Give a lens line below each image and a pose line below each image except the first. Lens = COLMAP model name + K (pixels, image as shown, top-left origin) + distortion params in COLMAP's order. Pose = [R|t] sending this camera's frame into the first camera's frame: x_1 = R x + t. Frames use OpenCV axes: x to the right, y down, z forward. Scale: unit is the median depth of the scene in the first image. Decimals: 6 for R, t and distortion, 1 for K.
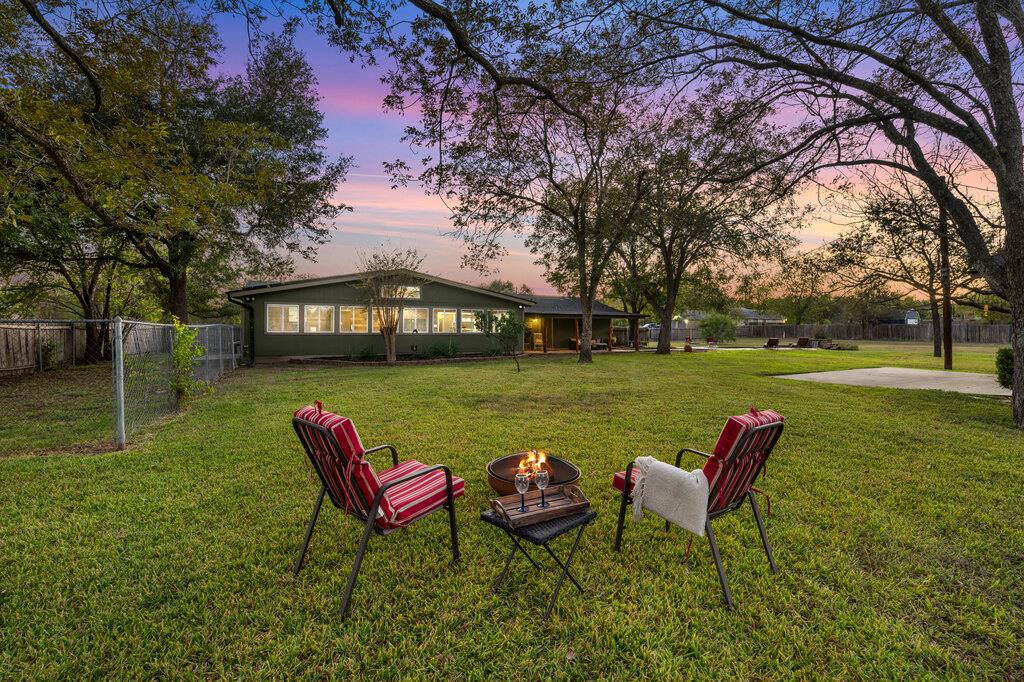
lens RADIAL K [[459.7, 0, 512.0], [0, 459.7, 341.0], [0, 0, 1]] dist [-0.000256, -0.000263]
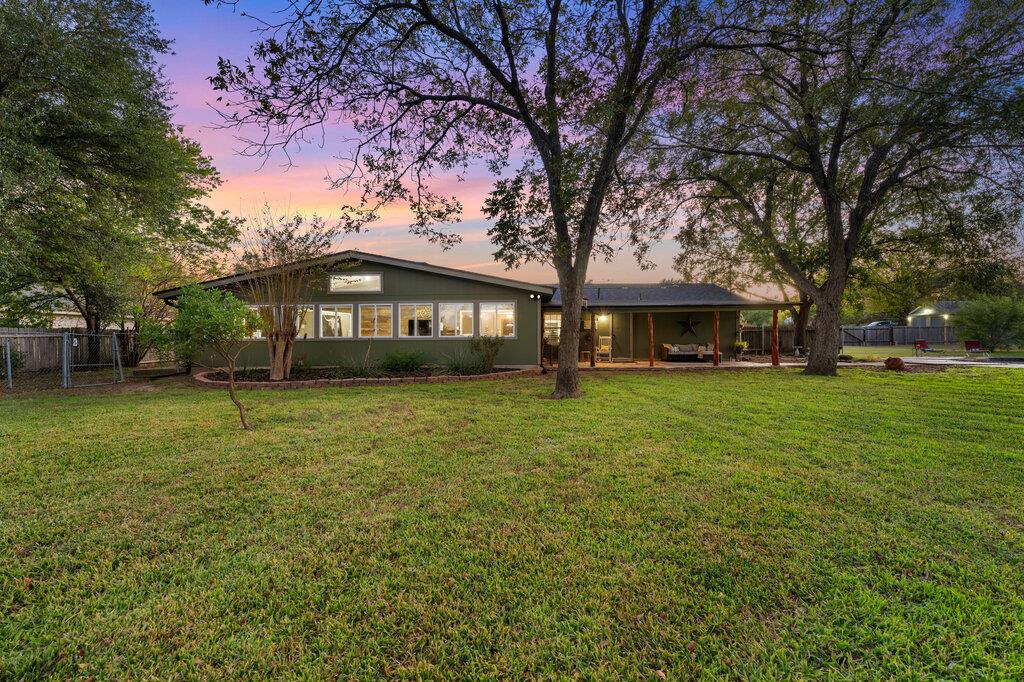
lens RADIAL K [[407.8, 0, 512.0], [0, 407.8, 341.0], [0, 0, 1]] dist [-0.000939, -0.000111]
pose [[0.890450, -0.002857, -0.455072, 0.208465], [0.000955, 0.999990, -0.004410, -0.007700], [0.455080, 0.003492, 0.890444, 0.393968]]
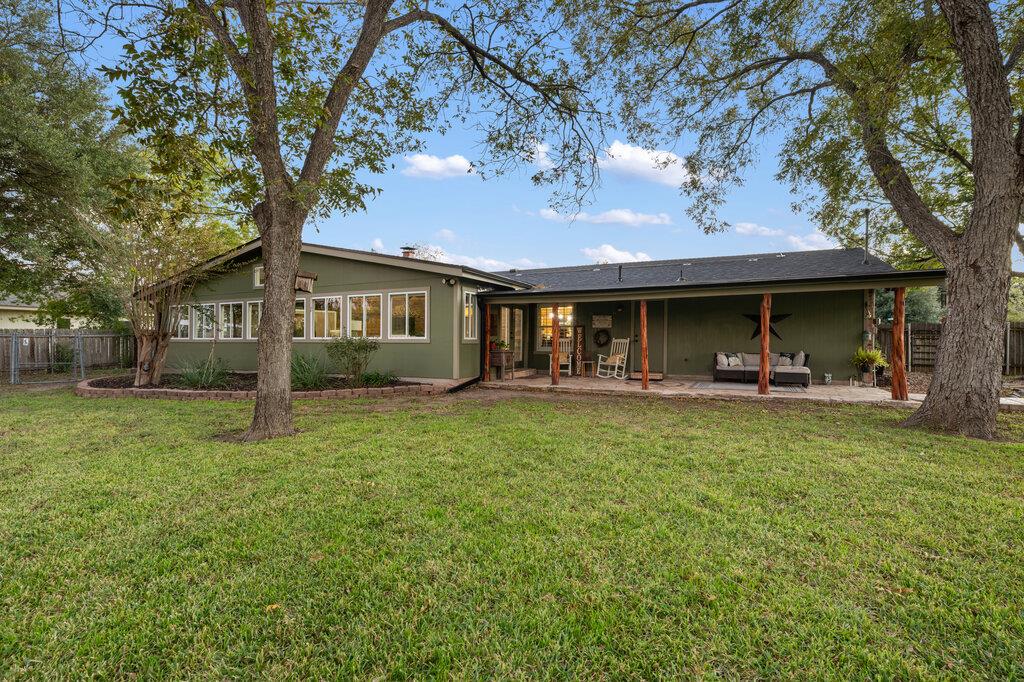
lens RADIAL K [[459.7, 0, 512.0], [0, 459.7, 341.0], [0, 0, 1]] dist [-0.000256, -0.000263]
pose [[0.626918, 0.000984, -0.779085, 0.339107], [-0.009869, 0.999929, -0.006678, -0.011241], [0.779023, 0.011875, 0.626883, 0.637045]]
